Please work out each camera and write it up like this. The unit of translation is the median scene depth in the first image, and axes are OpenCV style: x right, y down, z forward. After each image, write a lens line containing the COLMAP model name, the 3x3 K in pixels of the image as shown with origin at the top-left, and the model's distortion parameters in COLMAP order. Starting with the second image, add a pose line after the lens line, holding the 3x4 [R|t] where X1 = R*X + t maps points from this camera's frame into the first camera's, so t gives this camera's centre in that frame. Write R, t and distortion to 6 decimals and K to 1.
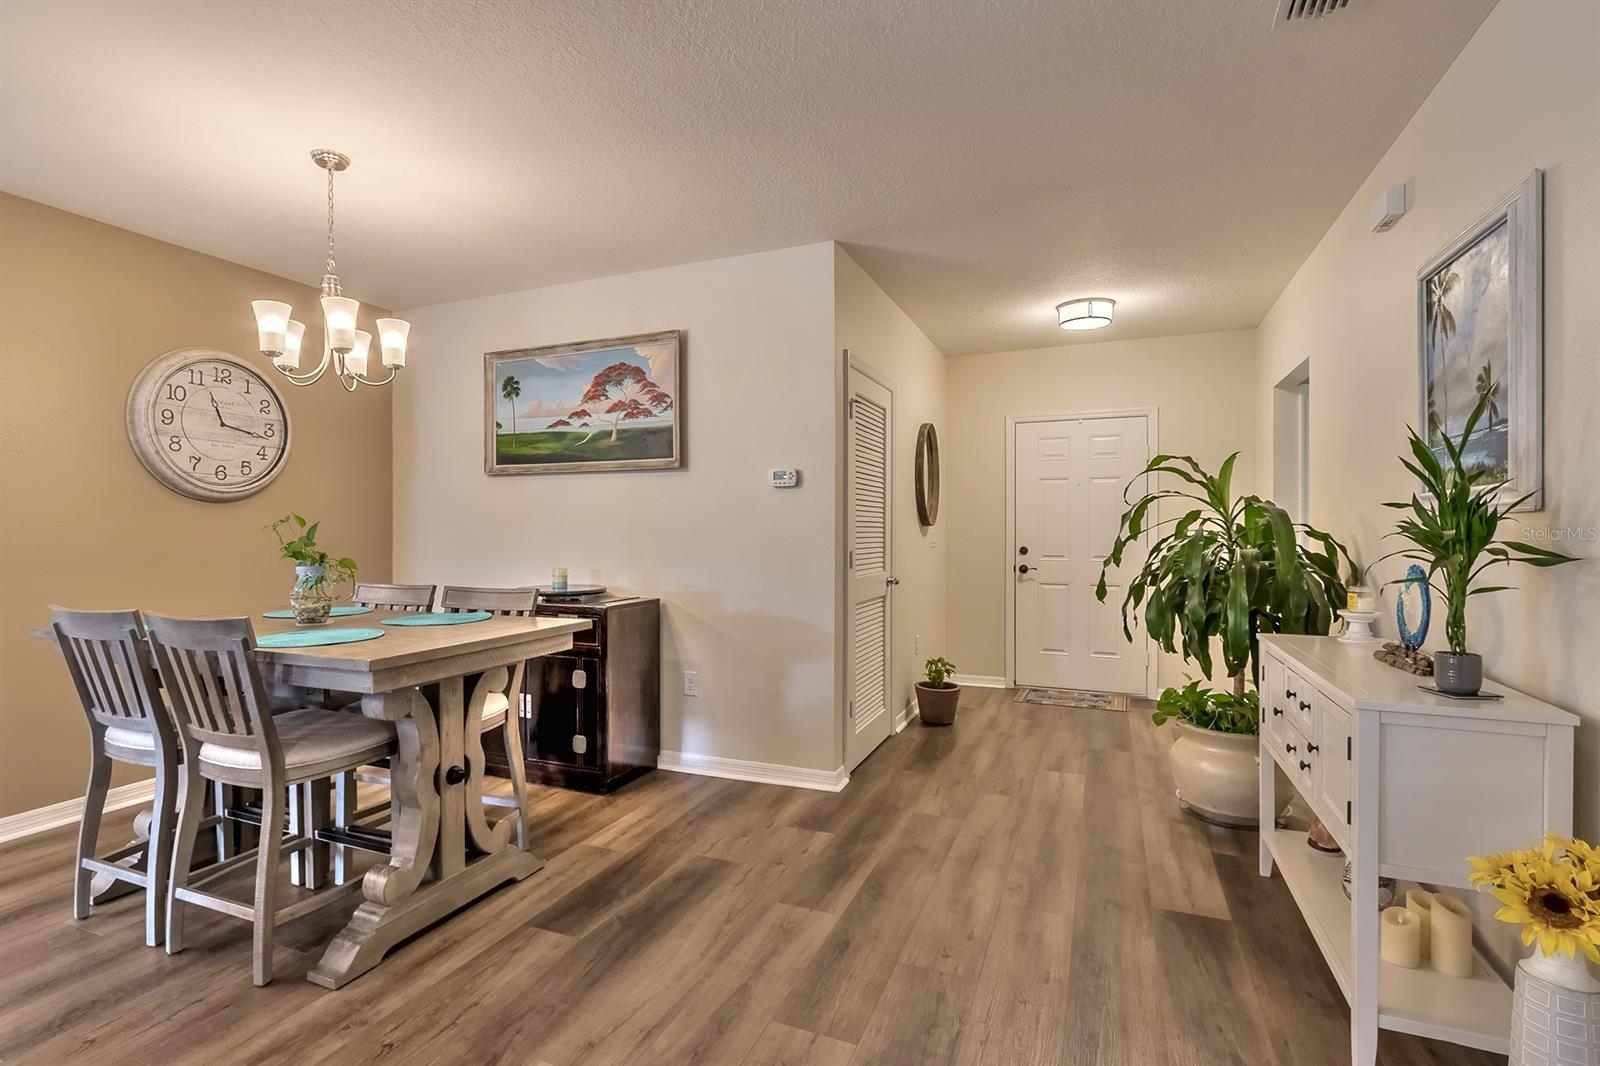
lens RADIAL K [[770.1, 0, 774.4], [0, 770.1, 533.7], [0, 0, 1]] dist [0.010447, -0.007455]
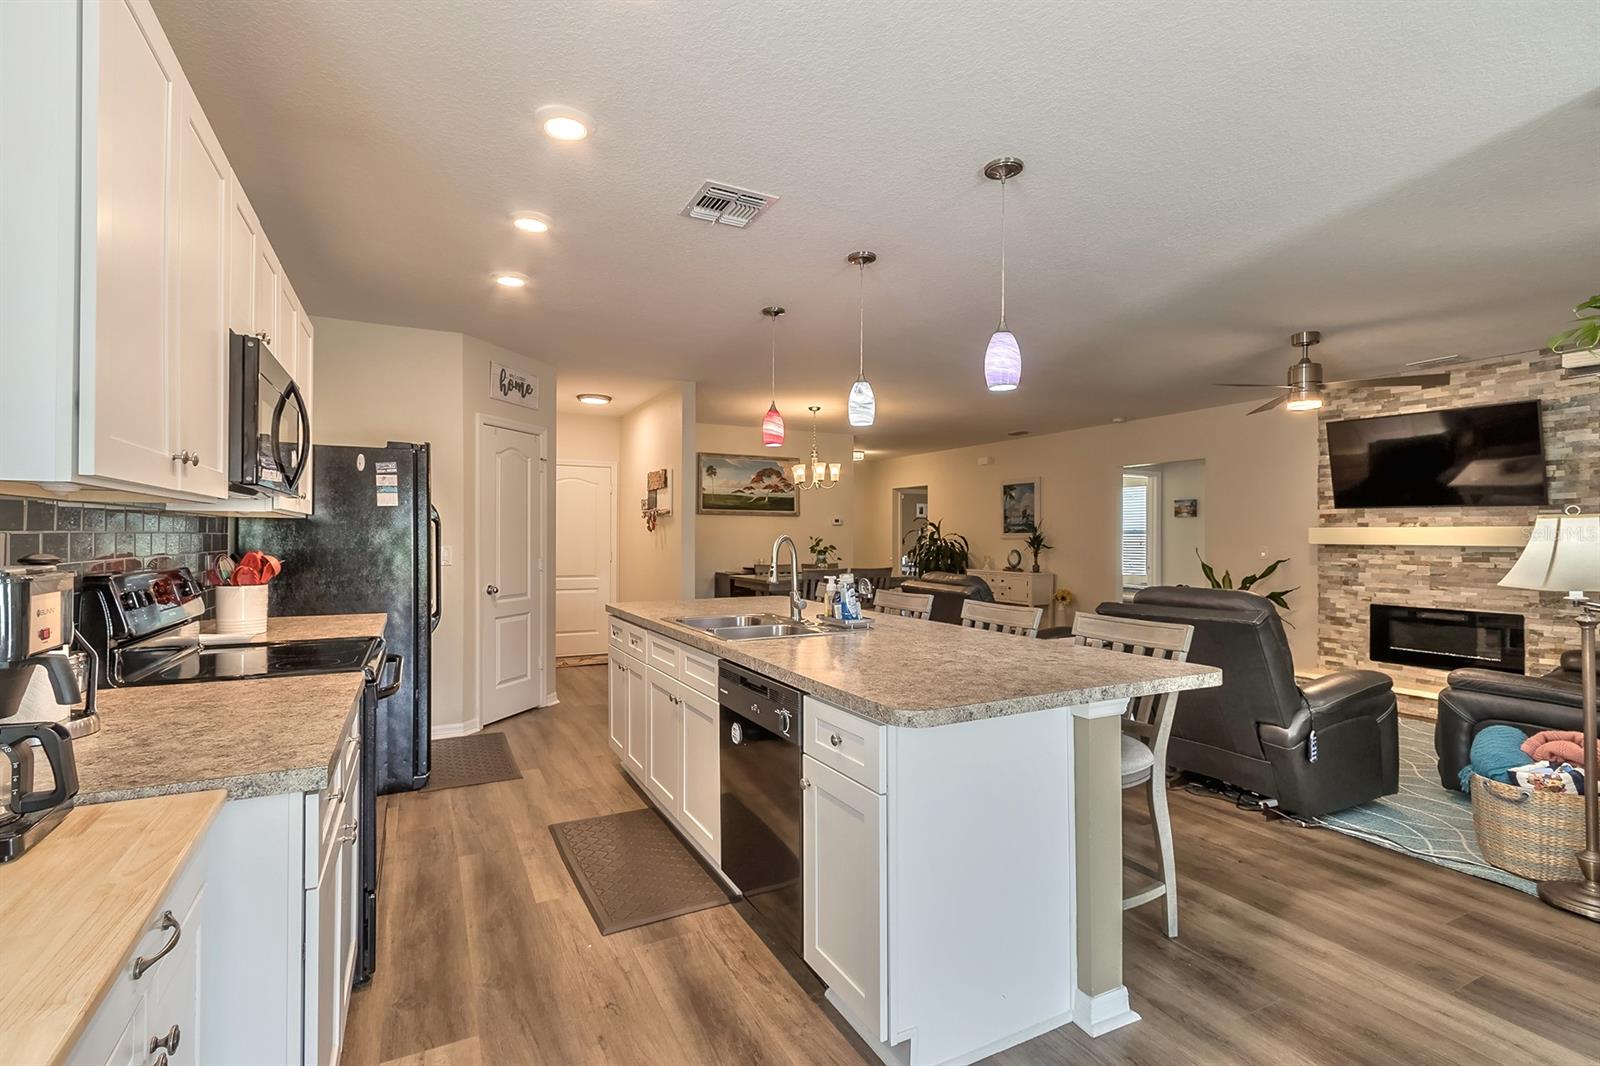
lens RADIAL K [[725.1, 0, 772.7], [0, 725.1, 533.9], [0, 0, 1]] dist [0.004875, -0.001445]
pose [[0.649771, 0.006206, 0.760105, -1.857417], [-0.000279, 0.999969, -0.007926, -0.009746], [-0.760130, 0.004938, 0.649752, -0.401716]]
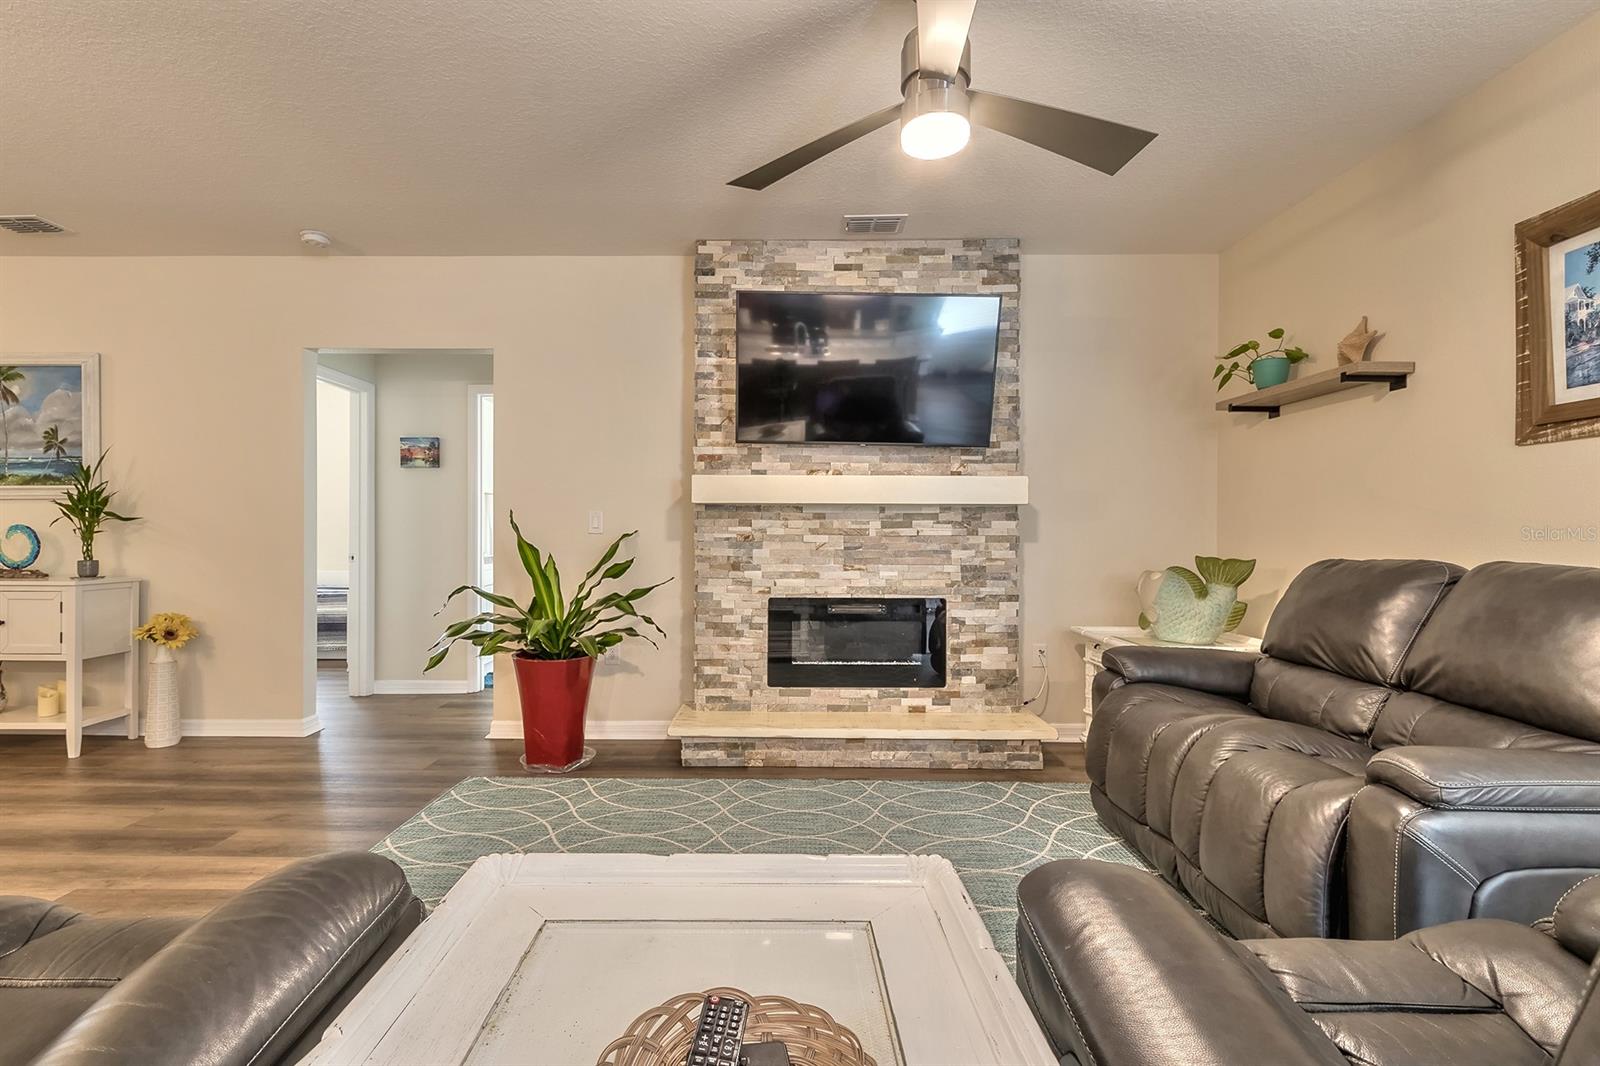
lens RADIAL K [[743.6, 0, 773.1], [0, 743.6, 533.7], [0, 0, 1]] dist [0.004352, 0.000285]
pose [[-0.384028, -0.000927, 0.923321, -0.842724], [0.003801, 0.999989, 0.002585, 0.034771], [-0.923314, 0.004502, -0.384020, -0.005880]]
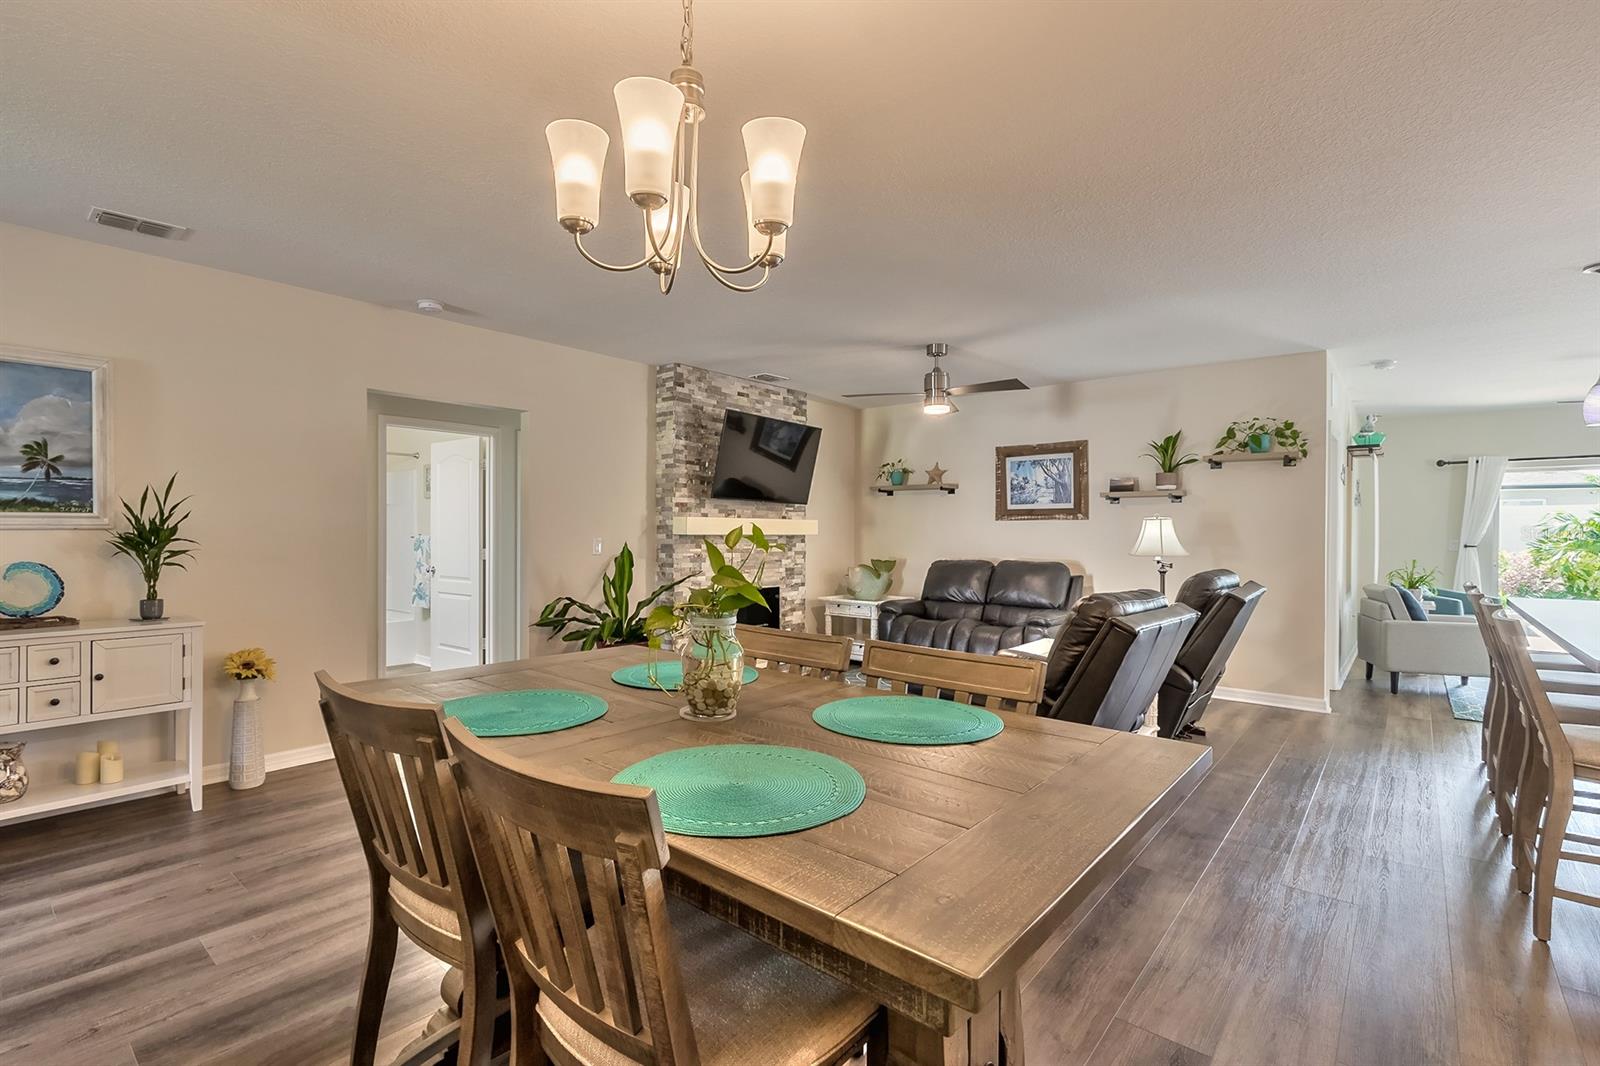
lens RADIAL K [[730.7, 0, 773.5], [0, 730.7, 535.2], [0, 0, 1]] dist [0.005986, -0.000551]
pose [[-0.952279, -0.004360, 0.305199, -0.550642], [-0.000907, 0.999934, 0.011456, -0.016239], [-0.305229, 0.010633, -0.952220, 1.025521]]
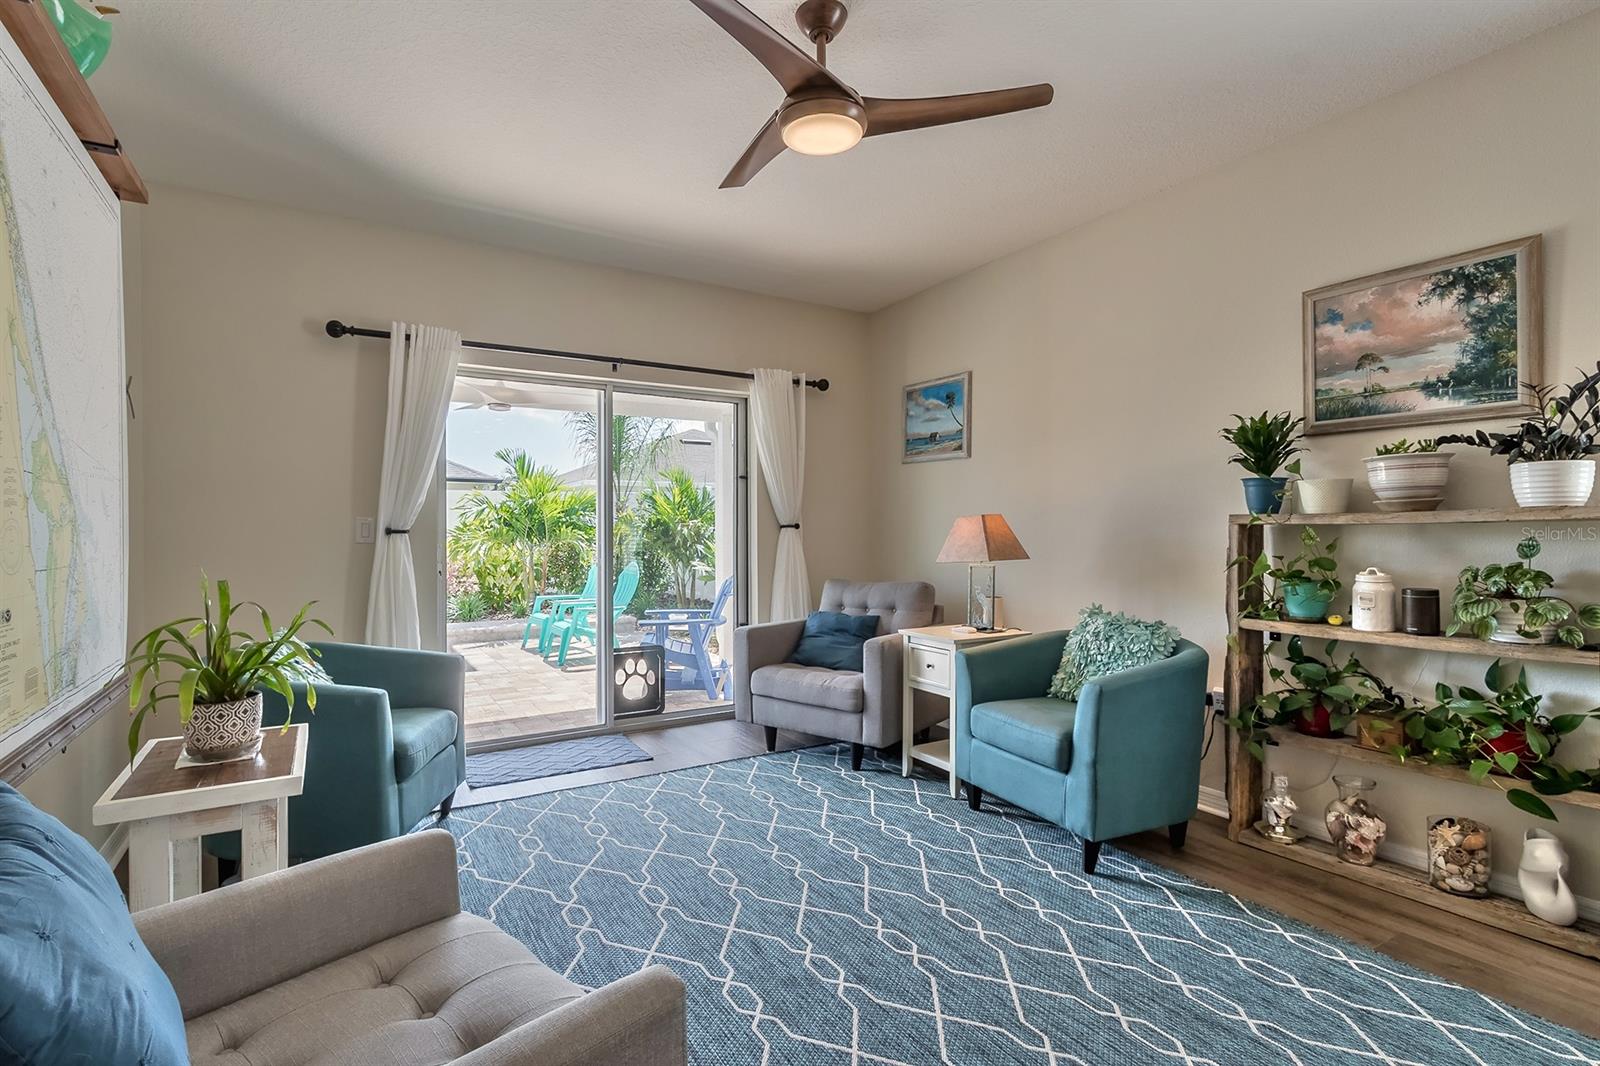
lens RADIAL K [[743.6, 0, 773.1], [0, 743.6, 533.7], [0, 0, 1]] dist [0.004352, 0.000285]
pose [[-0.592445, 0.007552, -0.805576, -1.300383], [0.001209, 0.999963, 0.008485, 0.030630], [0.805610, 0.004053, -0.592432, -0.574409]]
